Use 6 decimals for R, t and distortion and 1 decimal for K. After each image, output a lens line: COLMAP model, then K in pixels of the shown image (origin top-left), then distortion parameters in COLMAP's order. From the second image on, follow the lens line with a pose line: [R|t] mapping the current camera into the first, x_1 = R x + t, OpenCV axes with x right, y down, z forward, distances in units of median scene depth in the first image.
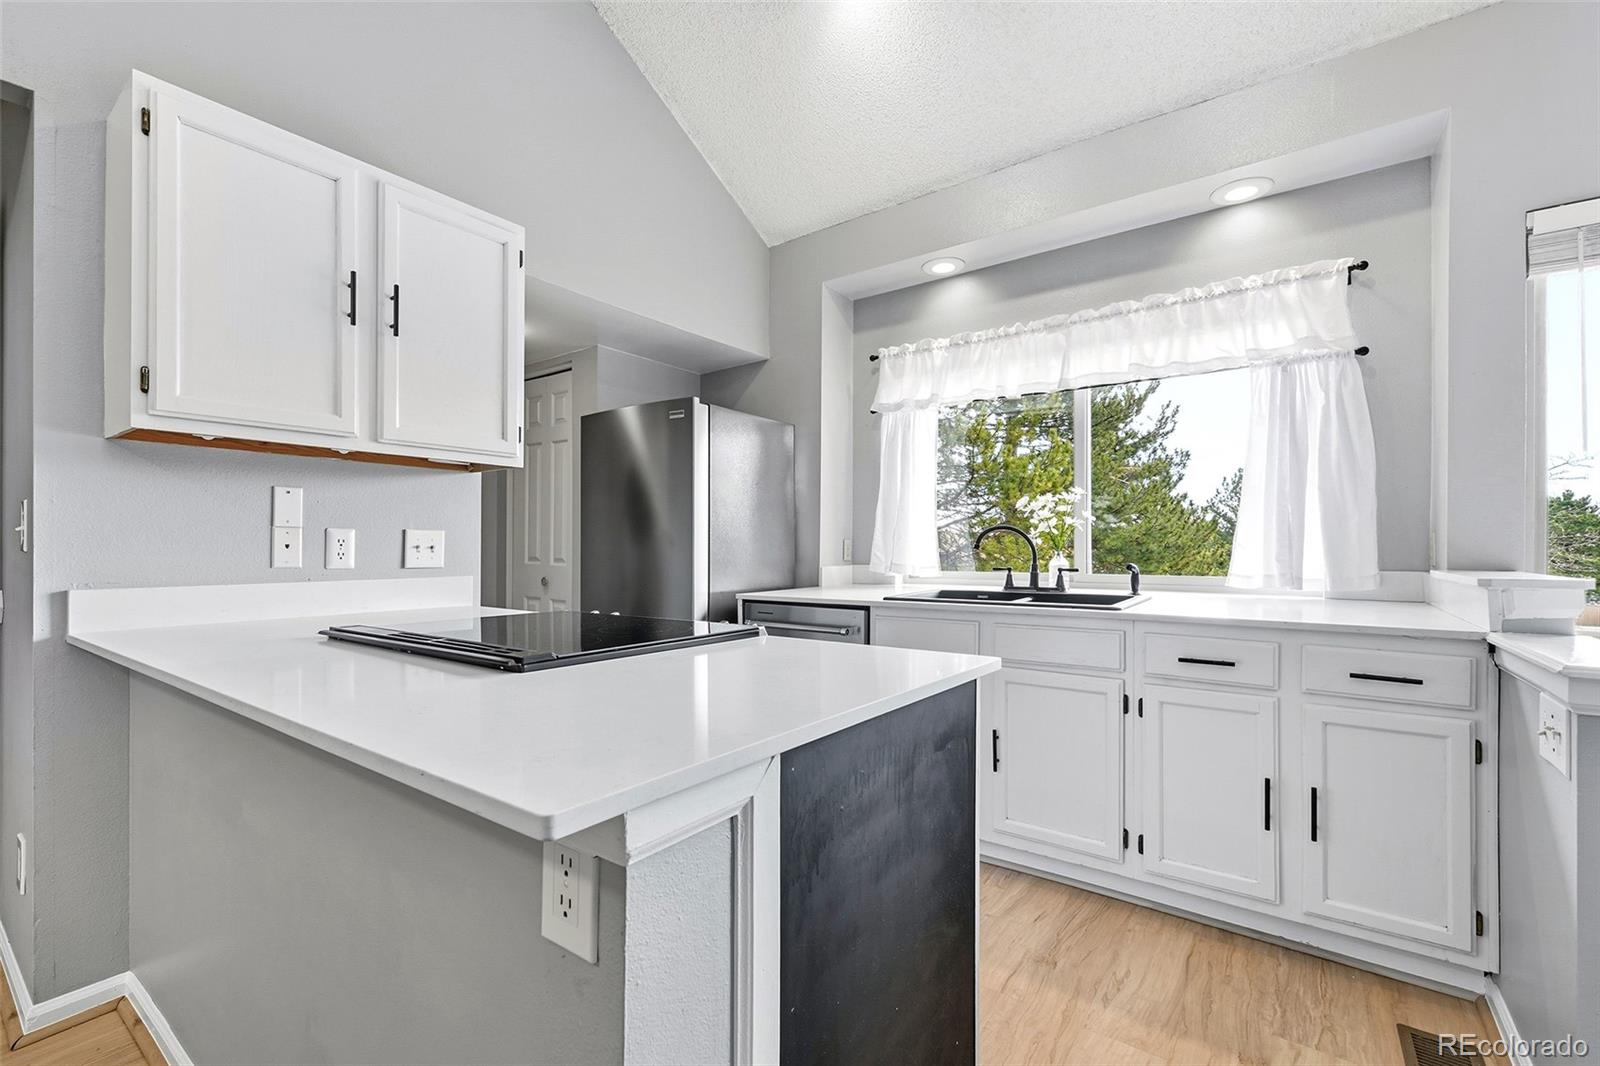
lens RADIAL K [[703.9, 0, 800.2], [0, 703.9, 545.5], [0, 0, 1]] dist [0.005374, 0.000420]
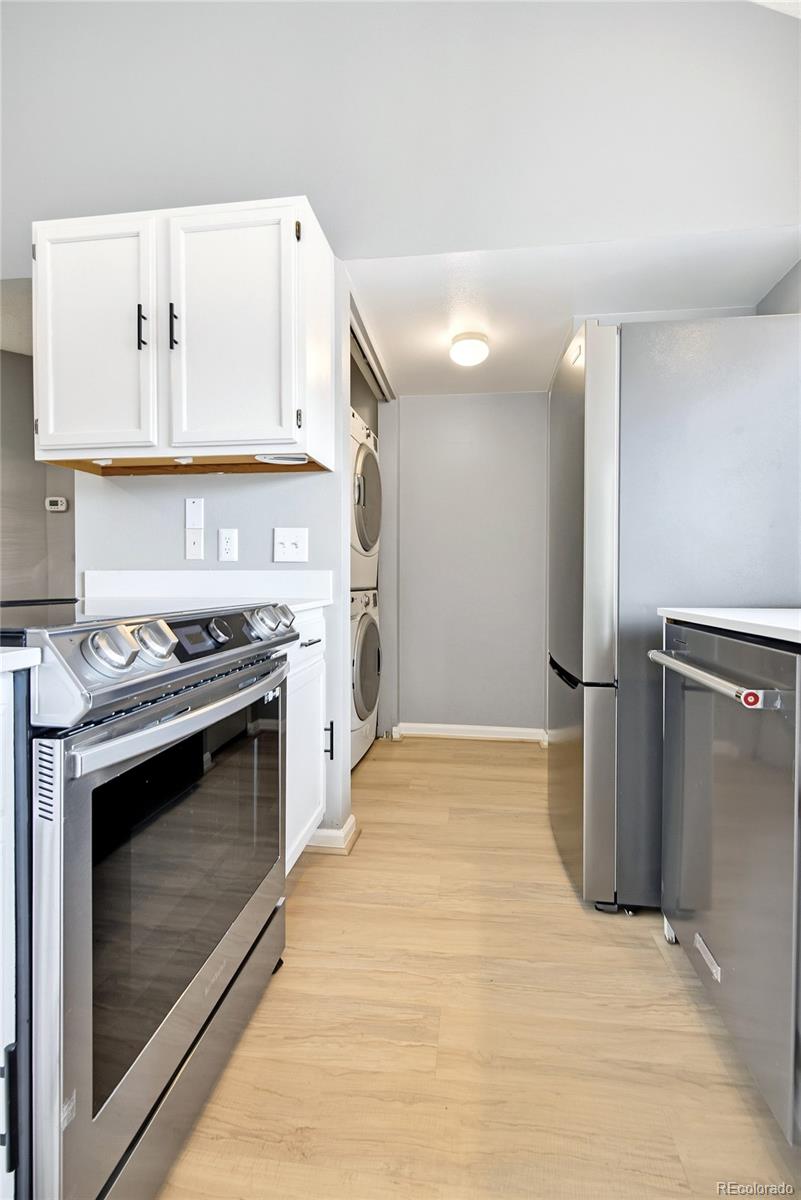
lens RADIAL K [[528.0, 0, 399.0], [0, 528.0, 590.6], [0, 0, 1]] dist [0.005374, 0.000420]
pose [[0.462850, 0.018478, -0.886244, 0.326248], [-0.006095, 0.999825, 0.017663, 0.068393], [0.886416, -0.002774, 0.462882, 0.855613]]
